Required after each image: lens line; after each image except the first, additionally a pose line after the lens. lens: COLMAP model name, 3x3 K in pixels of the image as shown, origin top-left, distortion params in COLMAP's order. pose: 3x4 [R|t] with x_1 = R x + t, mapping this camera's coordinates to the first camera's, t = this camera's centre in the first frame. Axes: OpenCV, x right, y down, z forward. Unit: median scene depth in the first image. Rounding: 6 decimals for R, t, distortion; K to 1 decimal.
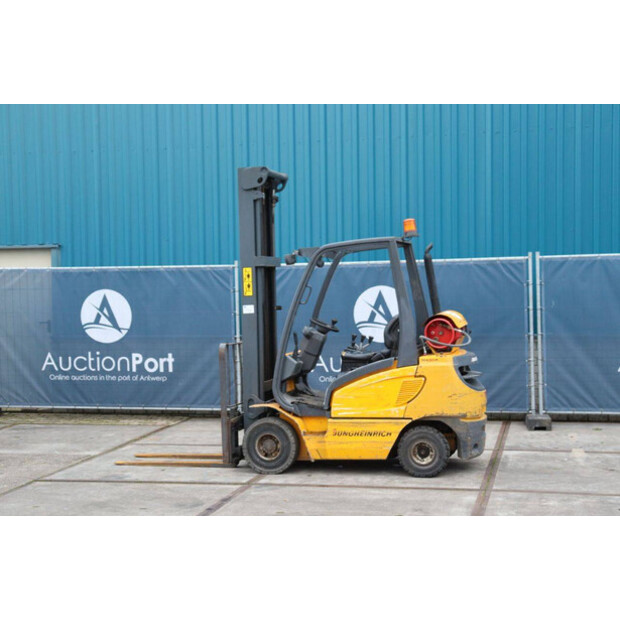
lens RADIAL K [[1008.4, 0, 310.0], [0, 1008.4, 310.0], [0, 0, 1]] dist [0.166519, -0.019506]
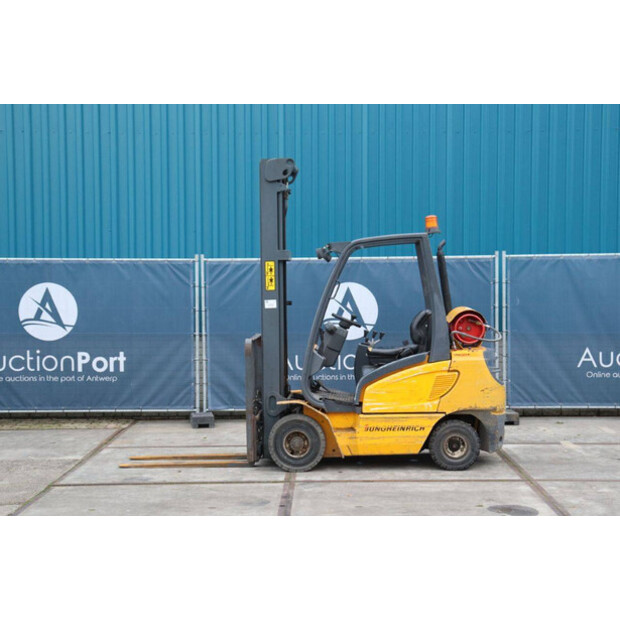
lens RADIAL K [[1071.9, 0, 310.0], [0, 1071.9, 310.0], [0, 0, 1]] dist [0.199798, -0.112311]
pose [[0.975651, 0.005901, 0.219249, -0.254026], [-0.005552, 0.999982, -0.002206, 0.007264], [-0.219258, 0.000935, 0.975667, -0.020466]]
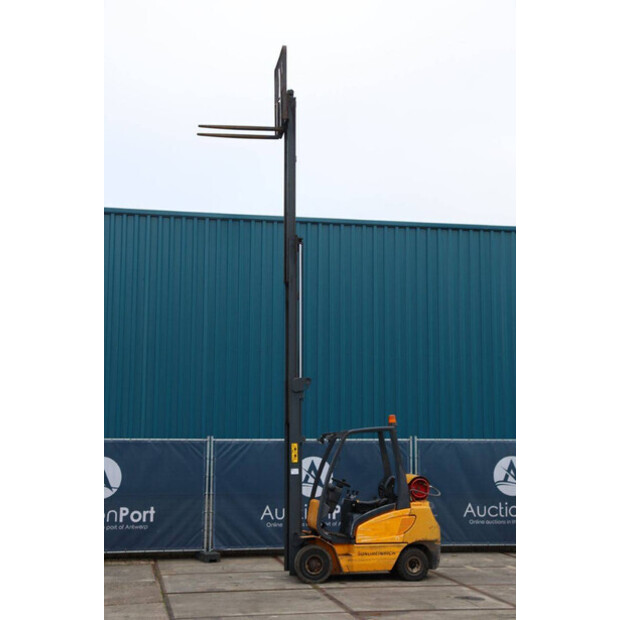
lens RADIAL K [[1008.4, 0, 310.0], [0, 1008.4, 310.0], [0, 0, 1]] dist [0.166519, -0.019506]
pose [[0.916410, 0.074019, 0.393336, -0.661329], [-0.007416, 0.985722, -0.168219, 0.016202], [-0.400171, 0.151241, 0.903875, -0.419399]]
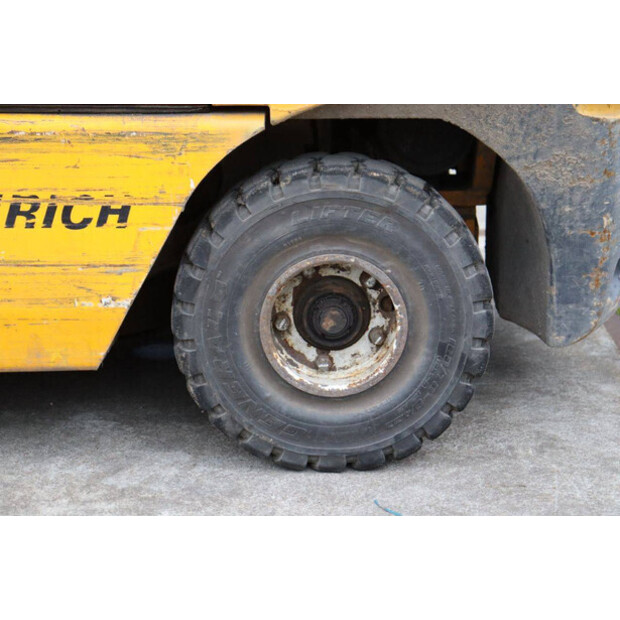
lens RADIAL K [[1329.2, 0, 310.0], [0, 1329.2, 310.0], [0, 0, 1]] dist [0.321627, 0.156596]
pose [[0.977187, -0.044262, 0.207718, 0.061345], [-0.008543, 0.969058, 0.246687, 0.082868], [-0.212210, -0.242834, 0.946572, 0.762939]]
